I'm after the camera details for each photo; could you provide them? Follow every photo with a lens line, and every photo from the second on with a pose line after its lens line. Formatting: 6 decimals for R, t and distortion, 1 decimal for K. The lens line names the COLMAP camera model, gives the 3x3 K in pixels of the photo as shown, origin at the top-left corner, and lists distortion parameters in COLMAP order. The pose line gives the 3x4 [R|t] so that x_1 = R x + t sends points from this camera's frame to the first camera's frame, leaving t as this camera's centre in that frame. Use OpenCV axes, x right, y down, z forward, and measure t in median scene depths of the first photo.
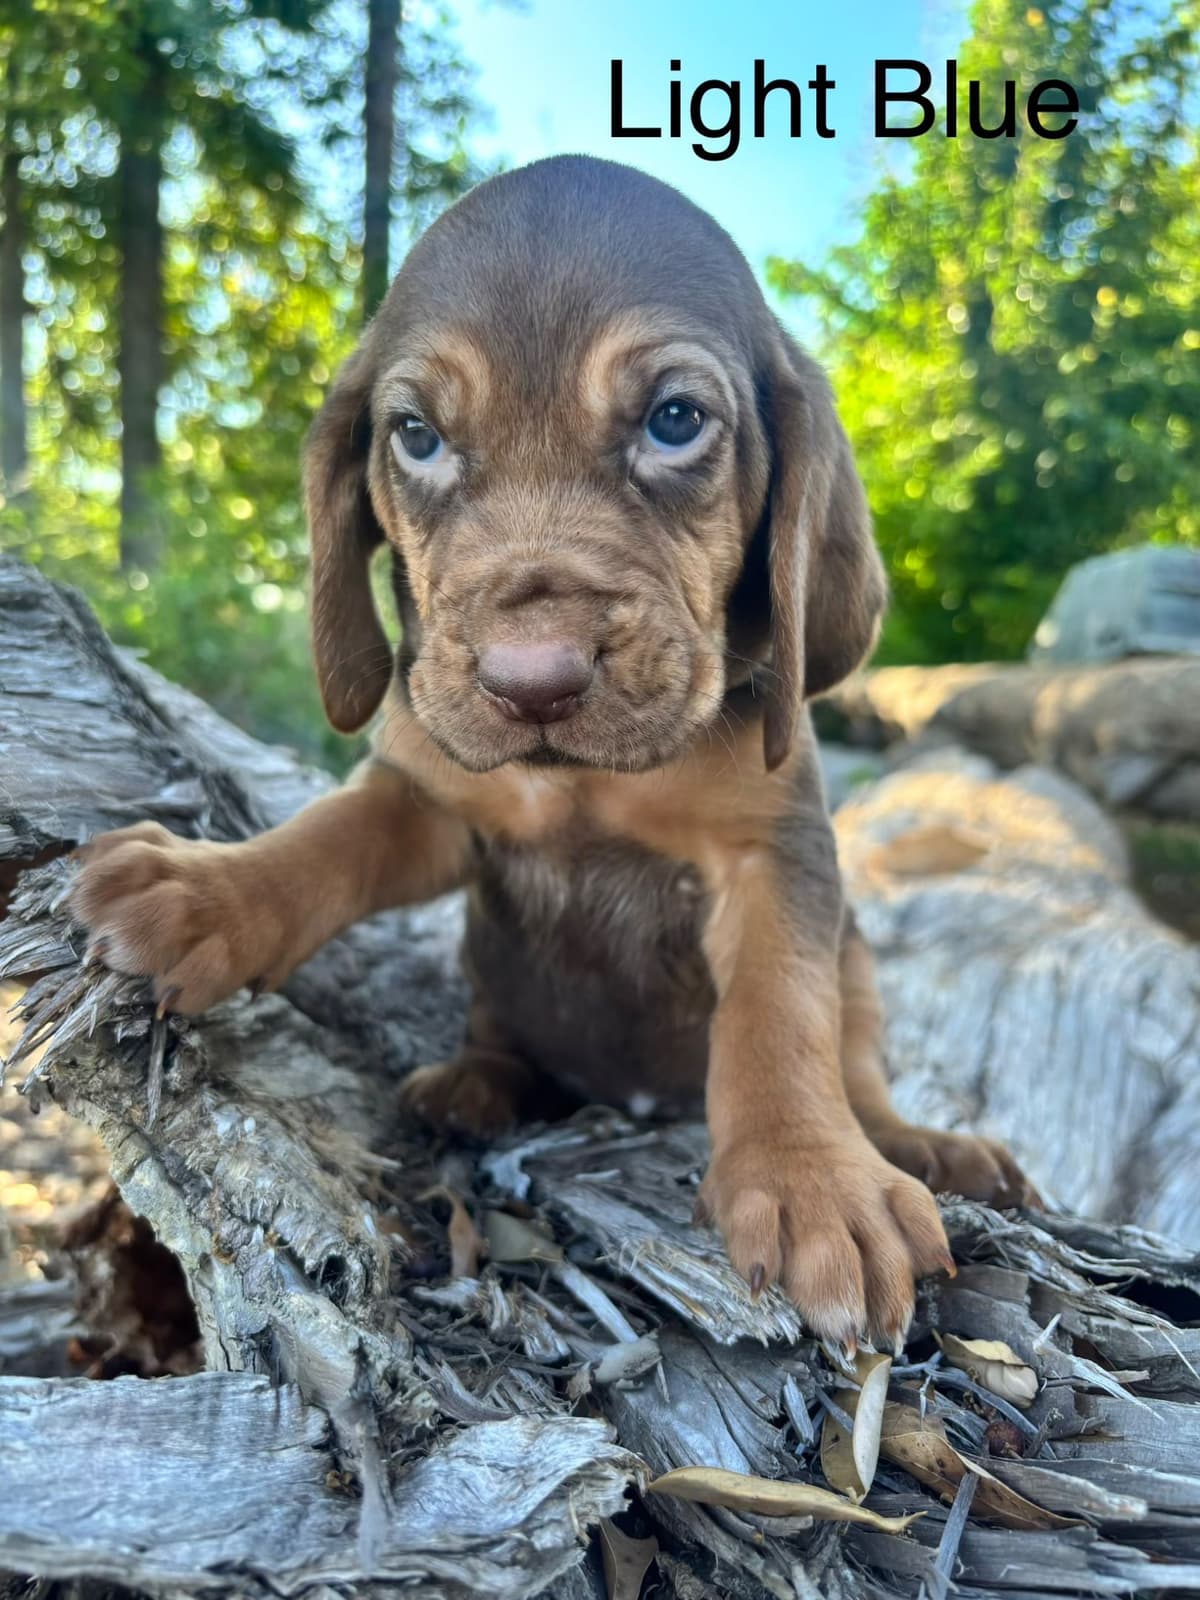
lens RADIAL K [[1225.6, 0, 595.4], [0, 1225.6, 805.1], [0, 0, 1]] dist [0.006117, -0.030929]
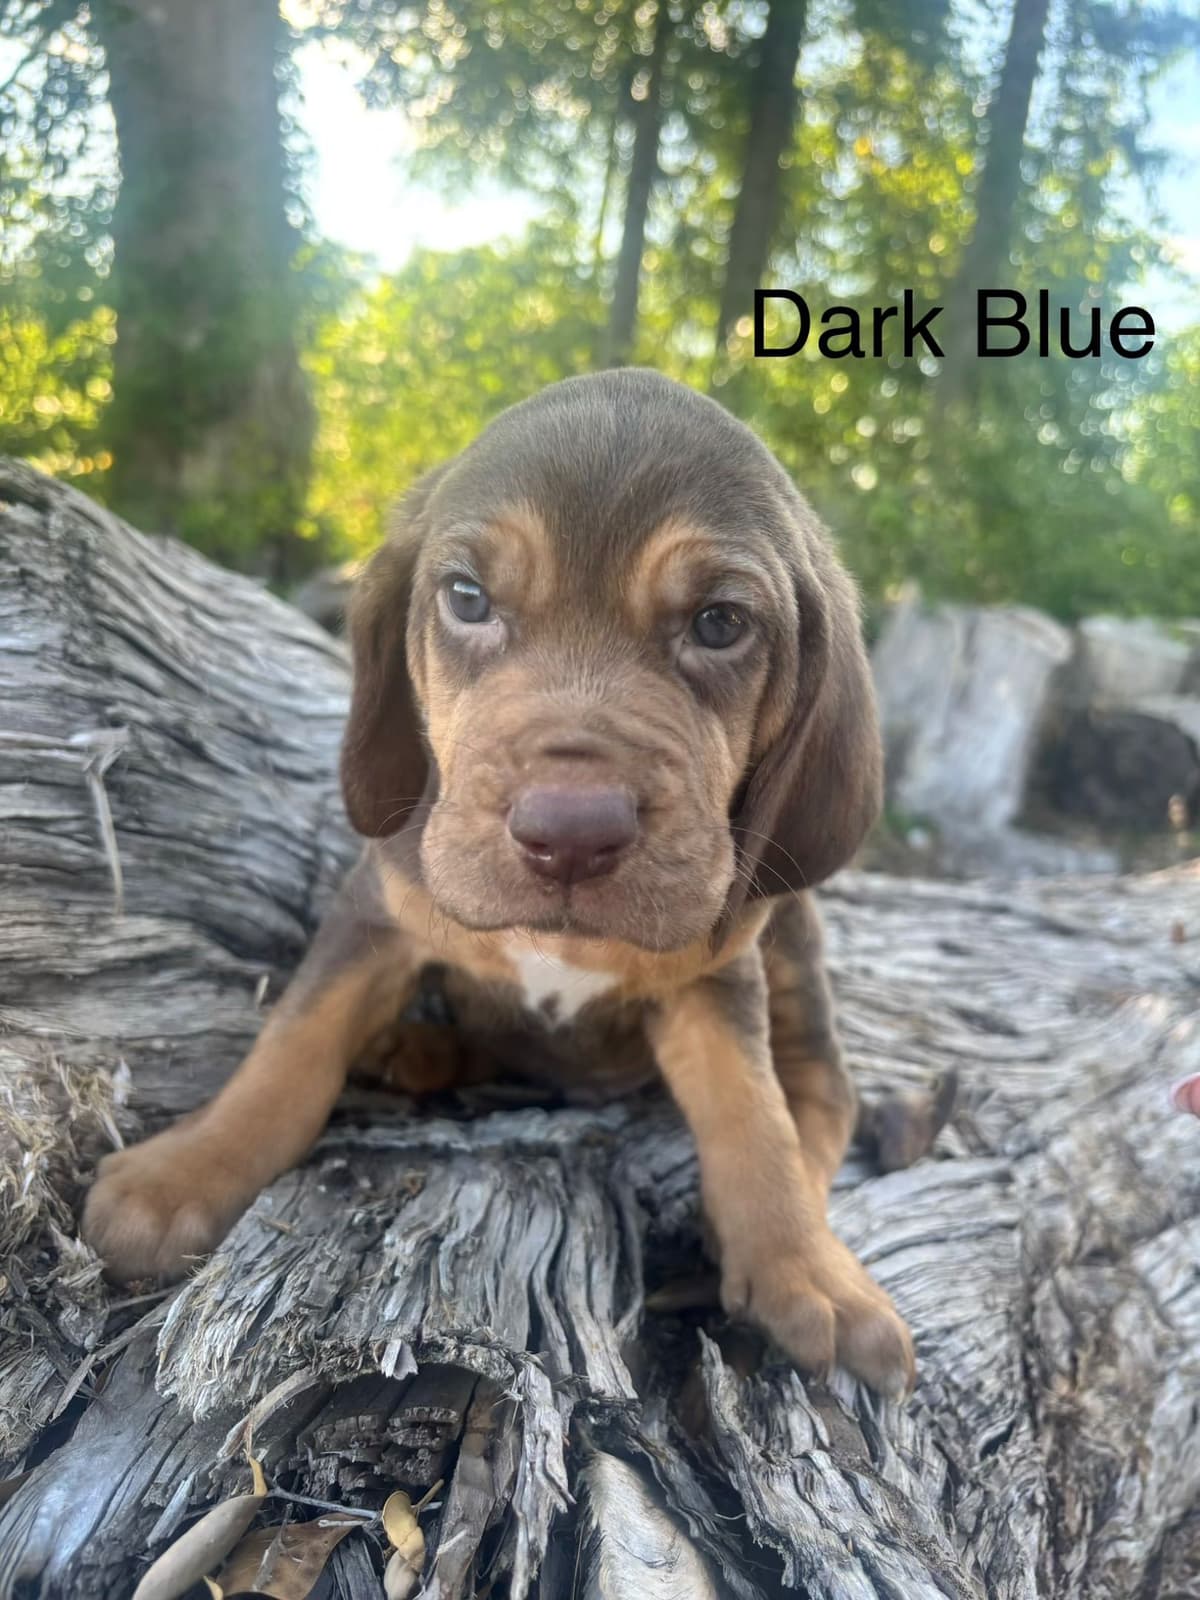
lens RADIAL K [[1225.6, 0, 642.0], [0, 1225.6, 799.8], [0, 0, 1]] dist [0.006117, -0.030929]
pose [[0.896571, 0.184536, -0.402625, 0.592674], [-0.146371, 0.981442, 0.123885, -0.177969], [0.418015, -0.052139, 0.906943, 0.230464]]
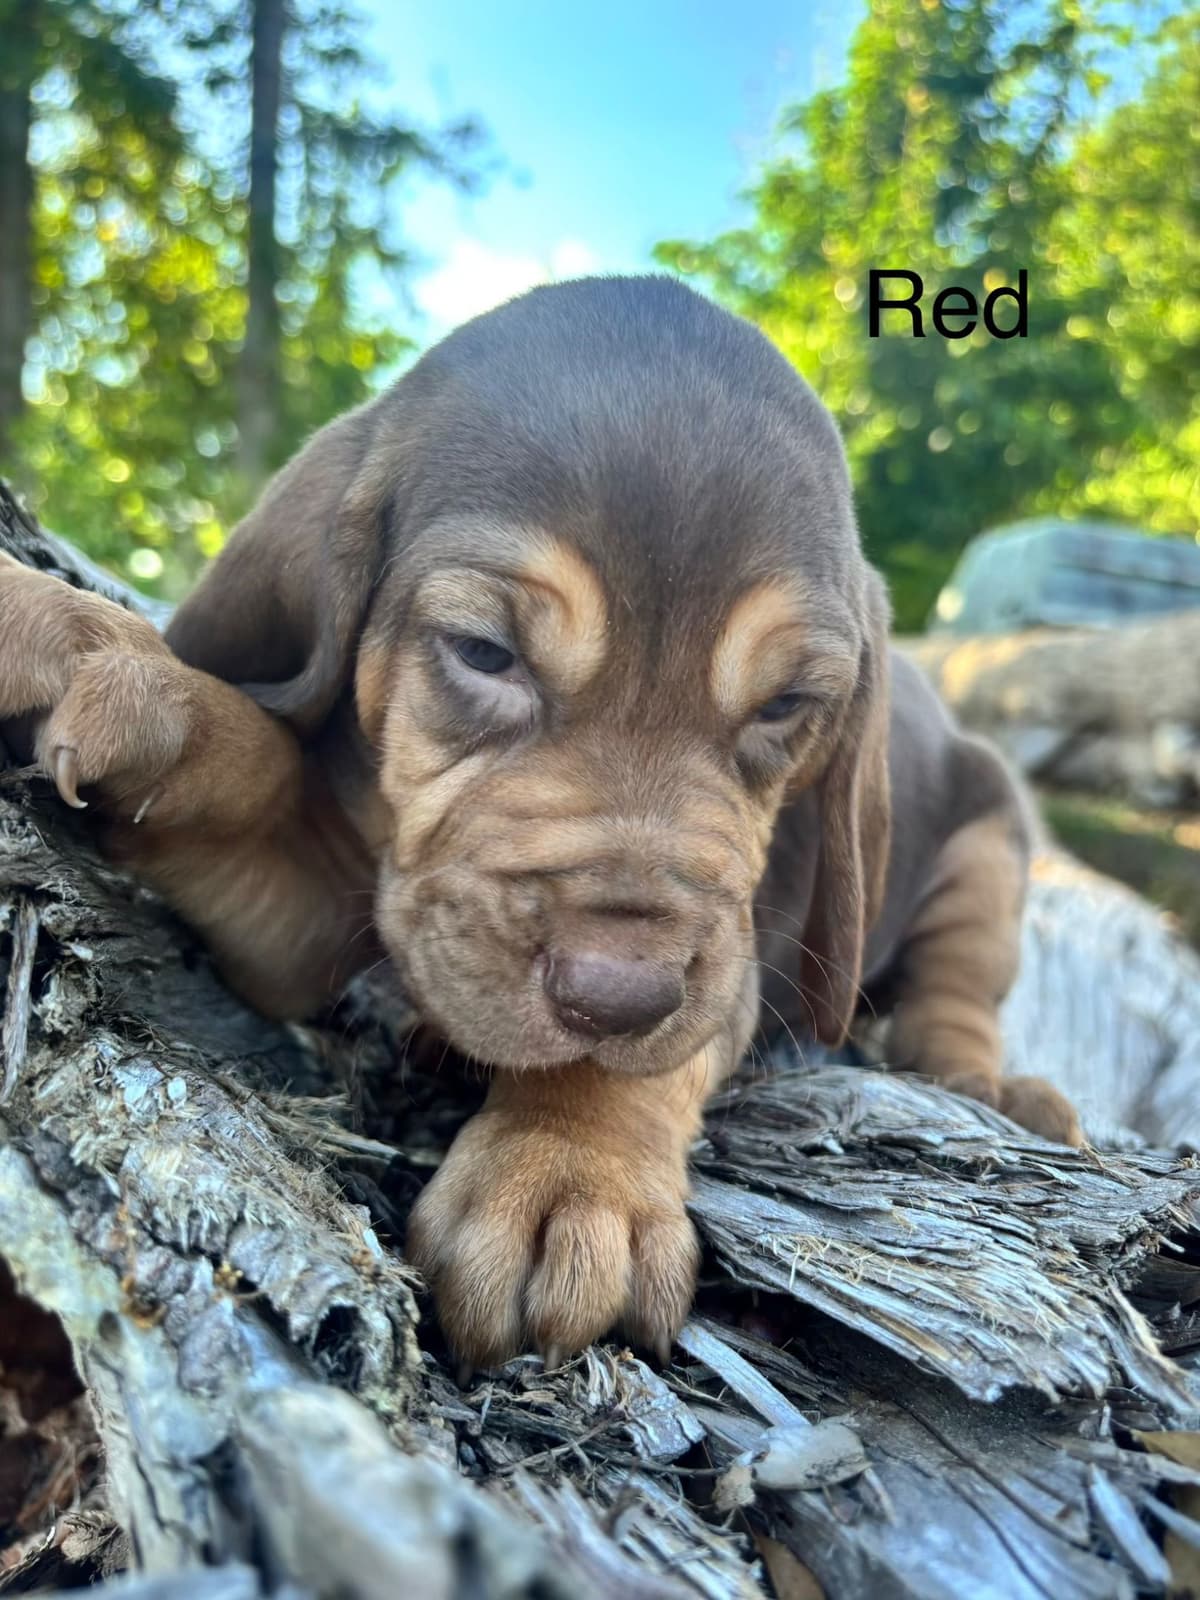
lens RADIAL K [[1225.6, 0, 607.4], [0, 1225.6, 789.7], [0, 0, 1]] dist [0.006117, -0.030929]
pose [[0.995016, -0.000227, 0.099717, -0.111001], [0.000039, 0.999998, 0.001893, 0.094470], [-0.099717, -0.001880, 0.995014, 0.316410]]
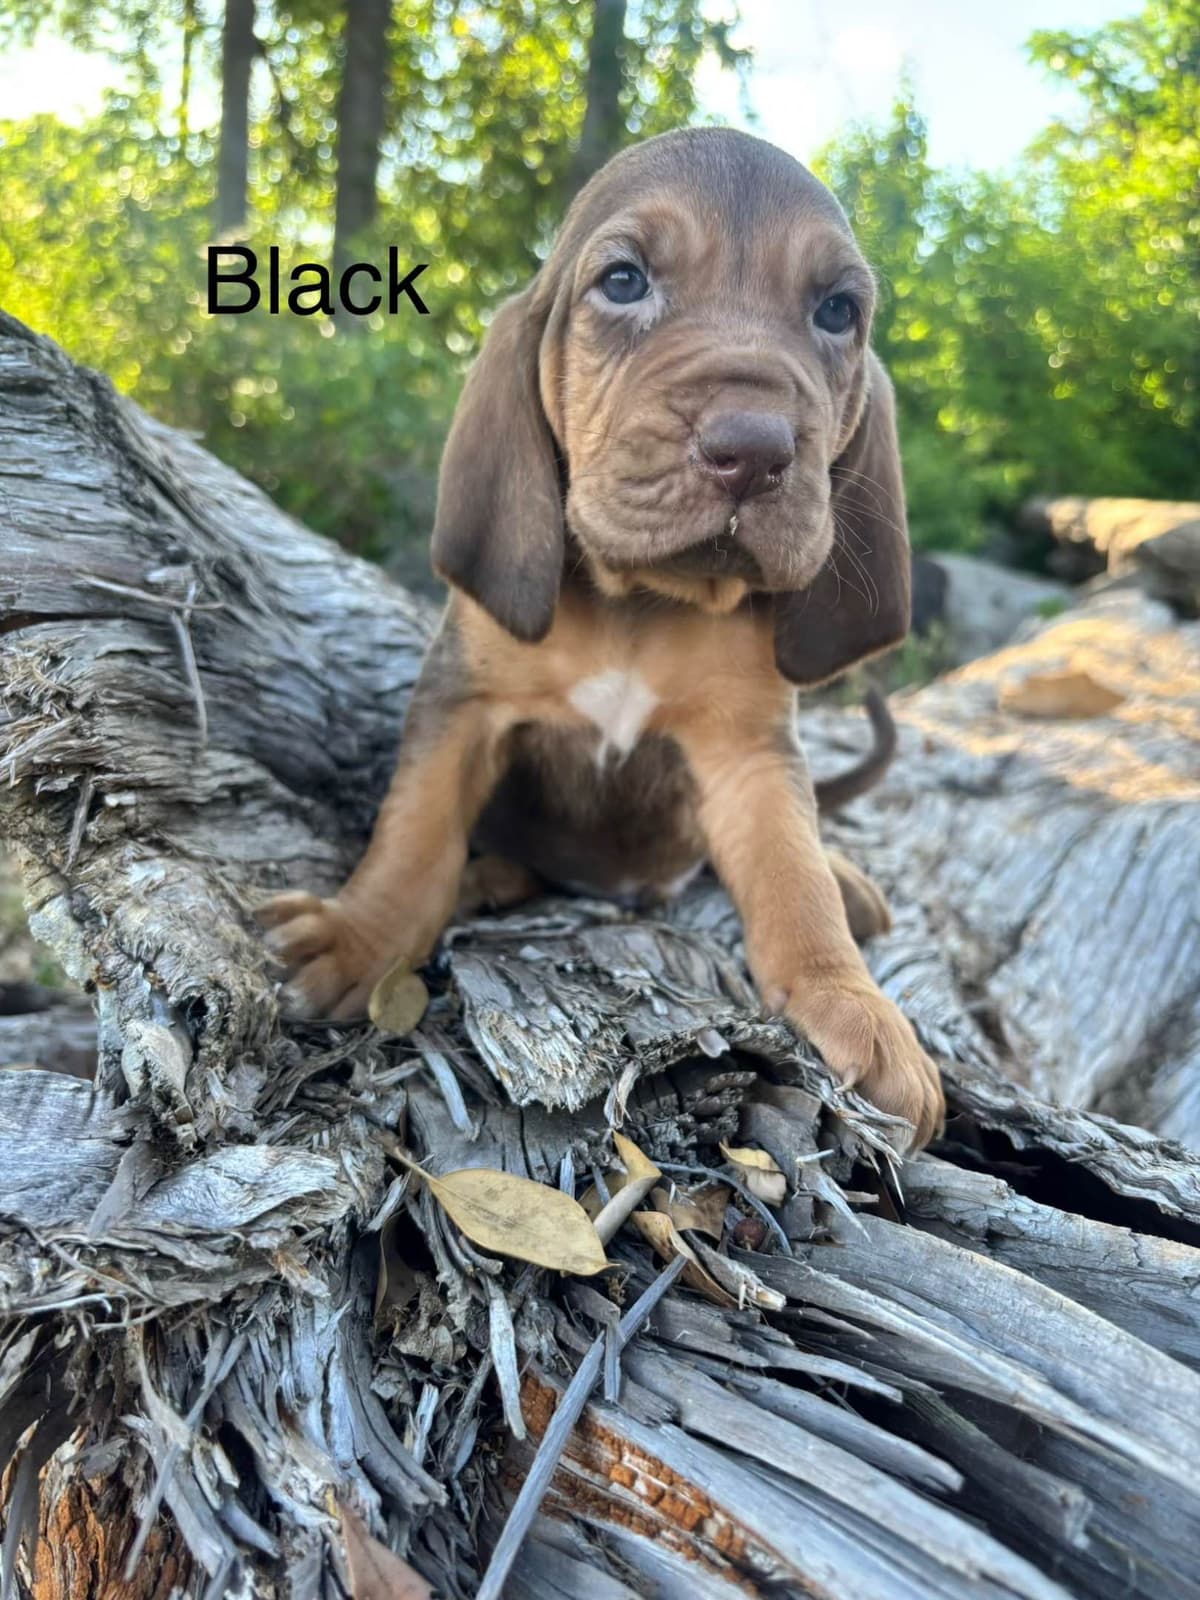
lens RADIAL K [[1225.6, 0, 622.9], [0, 1225.6, 784.3], [0, 0, 1]] dist [0.006117, -0.030929]
pose [[0.986076, 0.113645, -0.121406, 0.233329], [-0.094449, 0.983607, 0.153609, -0.036550], [0.136873, -0.140004, 0.980645, -0.045800]]
